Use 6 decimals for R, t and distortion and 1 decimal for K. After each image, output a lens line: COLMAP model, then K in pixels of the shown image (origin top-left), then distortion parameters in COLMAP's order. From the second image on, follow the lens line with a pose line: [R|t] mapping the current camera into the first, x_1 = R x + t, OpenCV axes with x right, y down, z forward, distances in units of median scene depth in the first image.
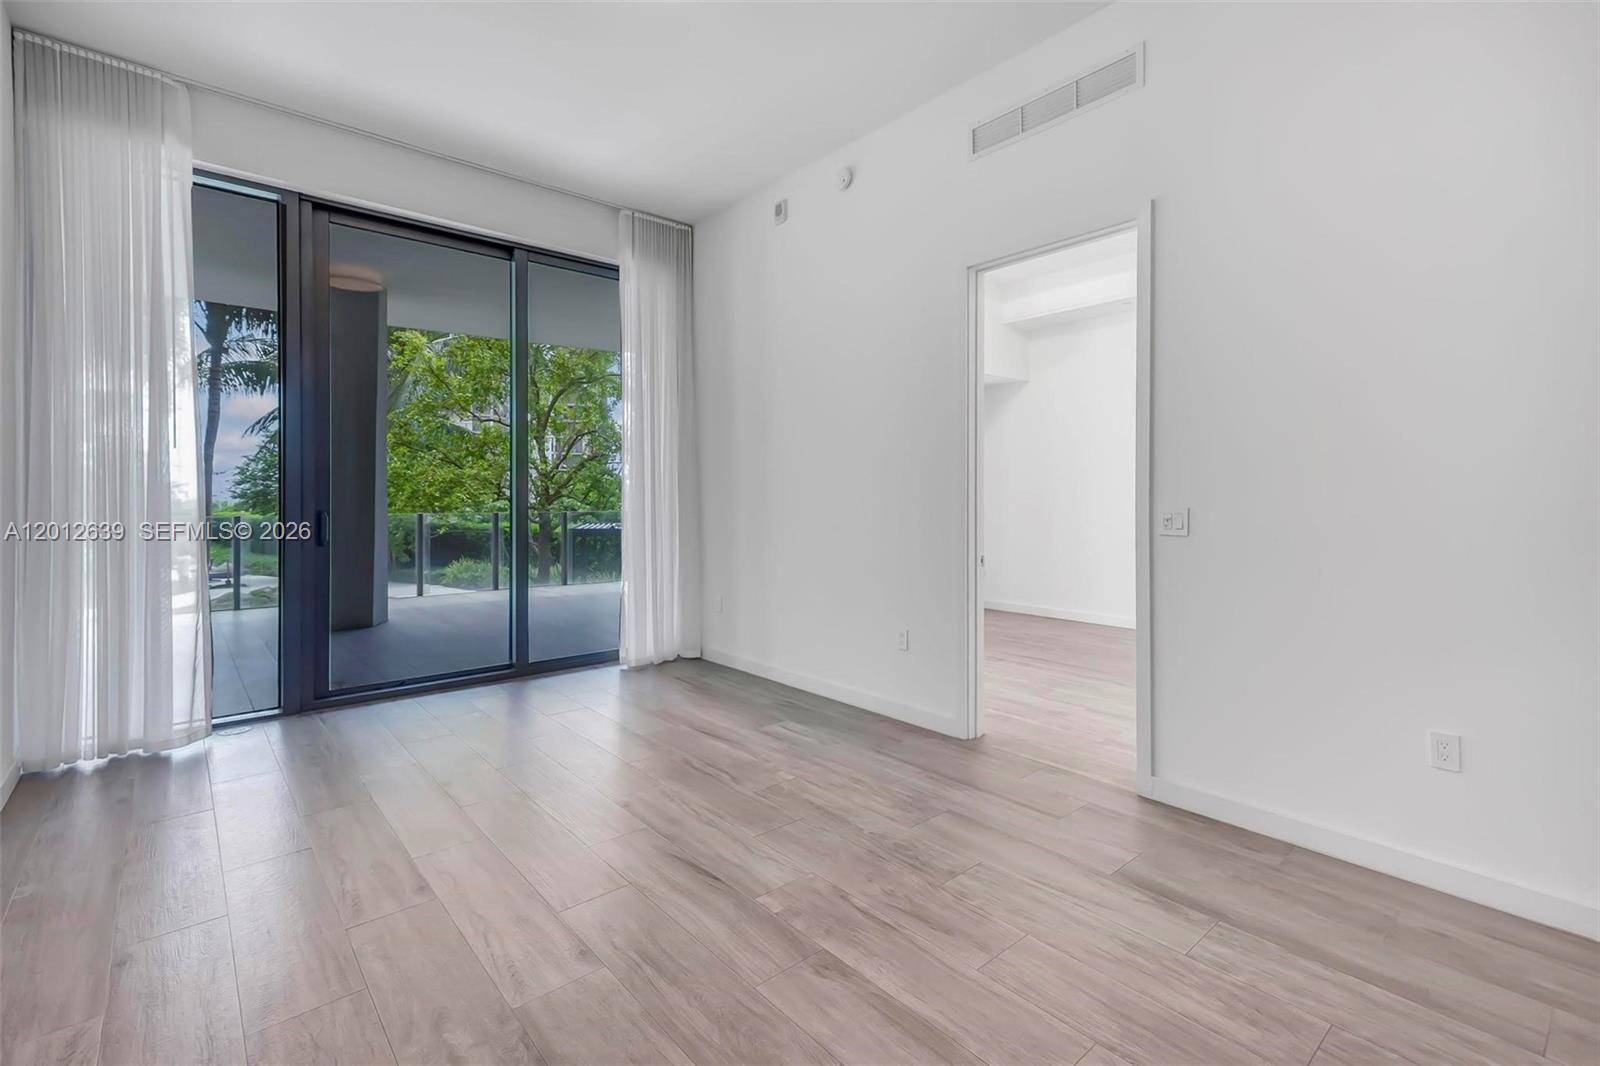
lens RADIAL K [[731.9, 0, 792.7], [0, 731.9, 505.0], [0, 0, 1]] dist [0.023532, 0.000326]
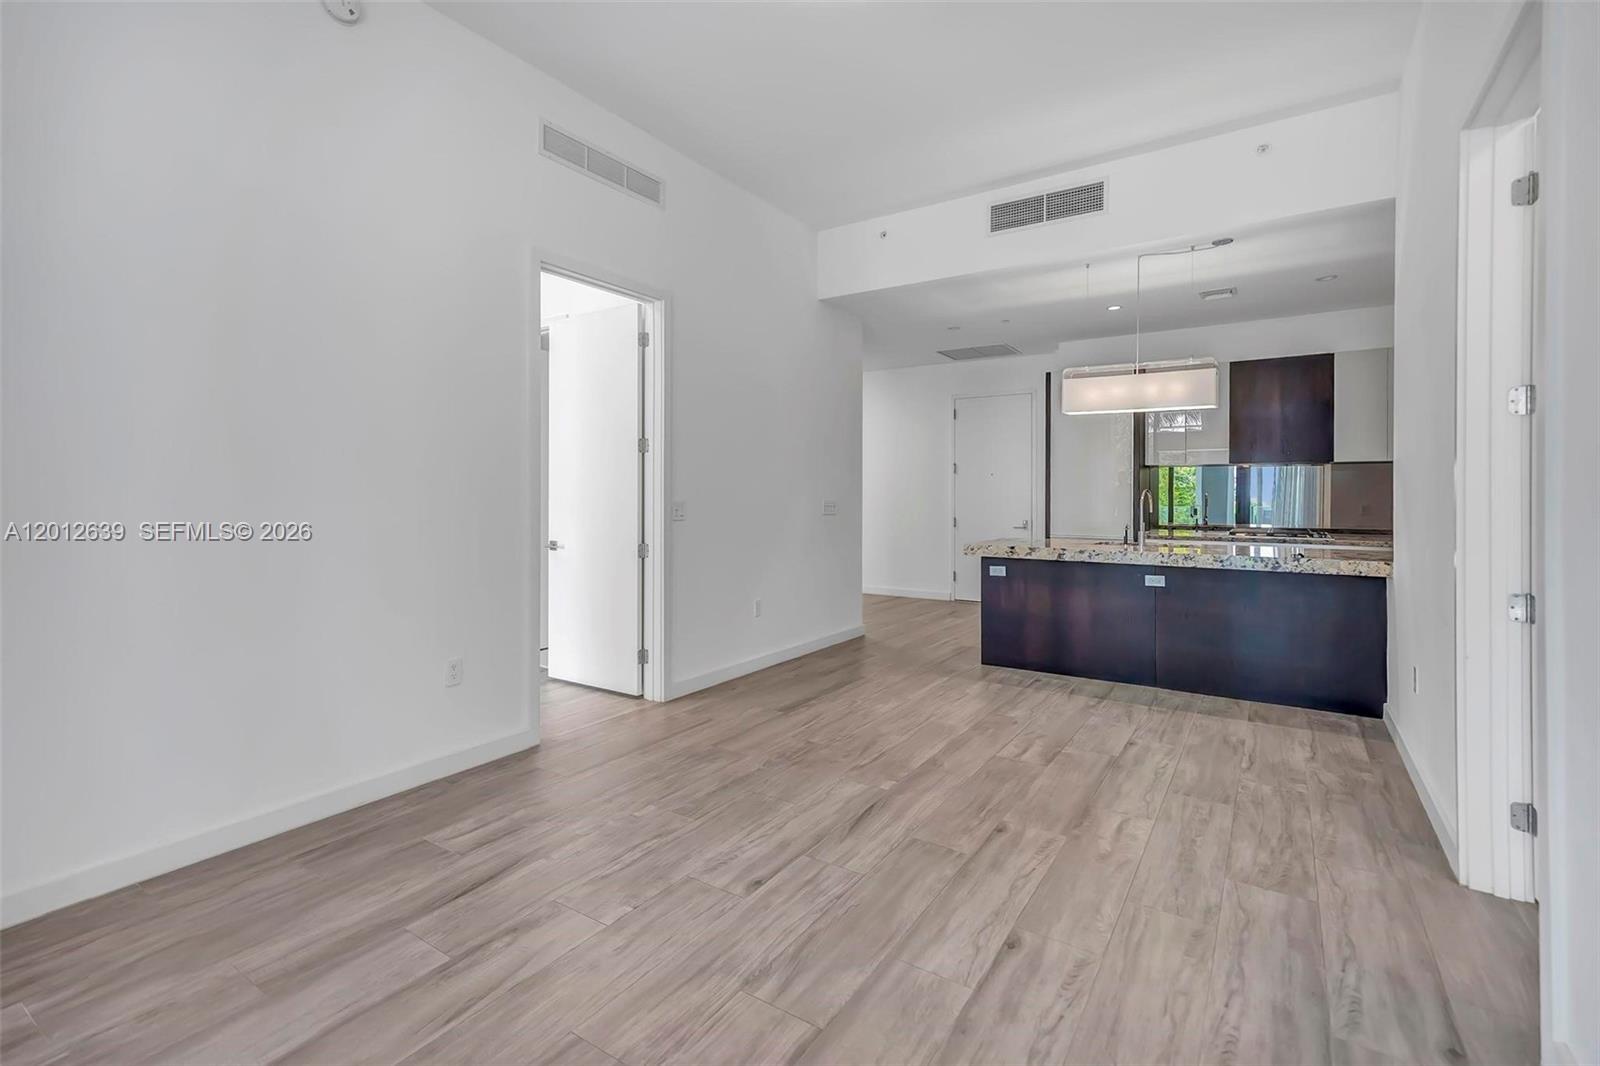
lens RADIAL K [[731.9, 0, 792.7], [0, 731.9, 505.0], [0, 0, 1]] dist [0.023532, 0.000326]
pose [[-0.283823, -0.012368, 0.958797, -1.277547], [0.008022, 0.999851, 0.015272, -0.020676], [-0.958843, 0.012026, -0.283681, 1.510221]]
